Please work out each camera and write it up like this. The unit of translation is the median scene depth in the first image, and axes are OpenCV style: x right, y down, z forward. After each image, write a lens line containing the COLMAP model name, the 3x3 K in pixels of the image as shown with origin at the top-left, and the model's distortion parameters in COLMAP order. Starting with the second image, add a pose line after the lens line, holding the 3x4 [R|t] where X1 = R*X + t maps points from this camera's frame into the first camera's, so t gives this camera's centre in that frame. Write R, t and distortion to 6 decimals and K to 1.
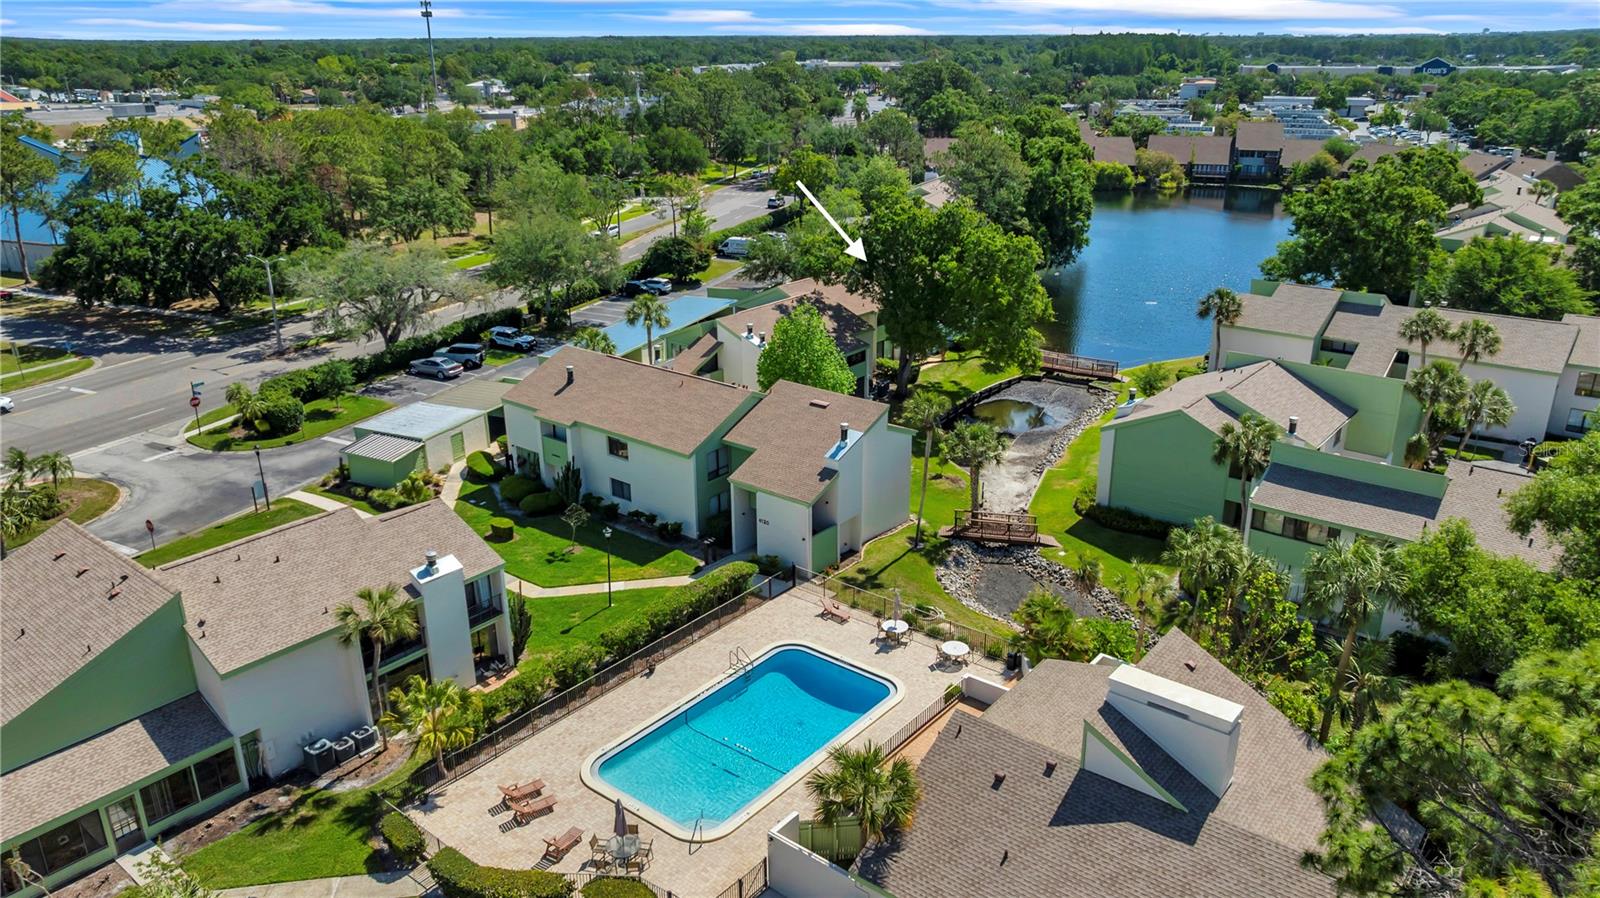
lens RADIAL K [[1116.2, 0, 799.6], [0, 1116.2, 421.4], [0, 0, 1]] dist [-0.018024, 0.002788]
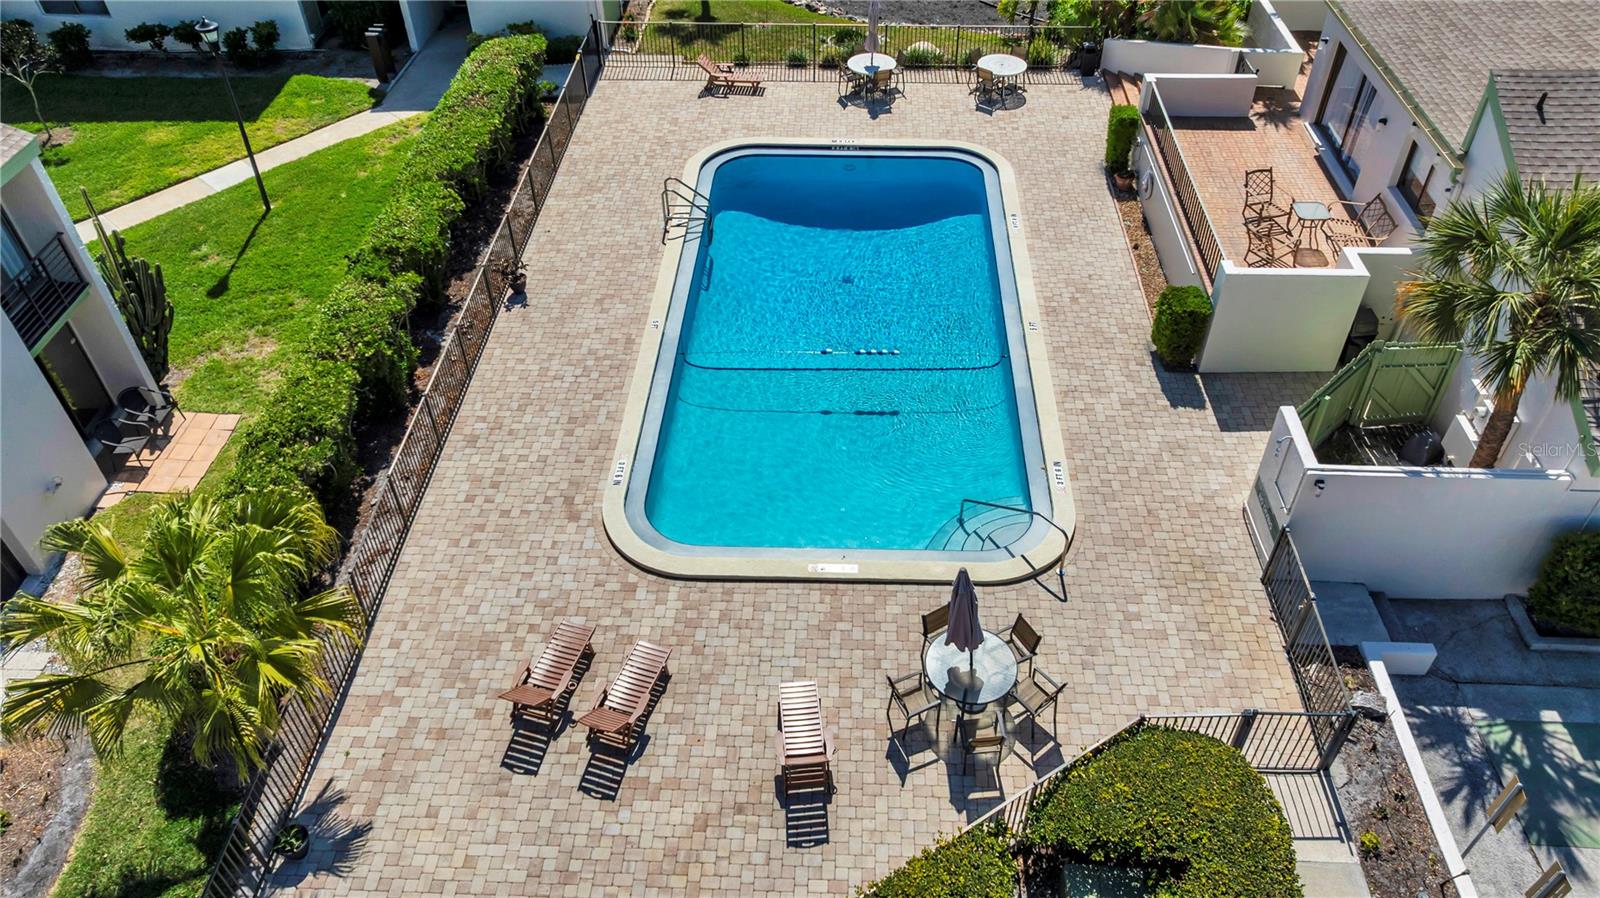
lens RADIAL K [[1116.2, 0, 799.6], [0, 1116.2, 421.4], [0, 0, 1]] dist [-0.018024, 0.002788]
pose [[0.801491, -0.398295, 0.446065, -0.244462], [0.193655, 0.878594, 0.436543, 0.092397], [-0.565783, -0.263502, 0.781317, 0.540568]]
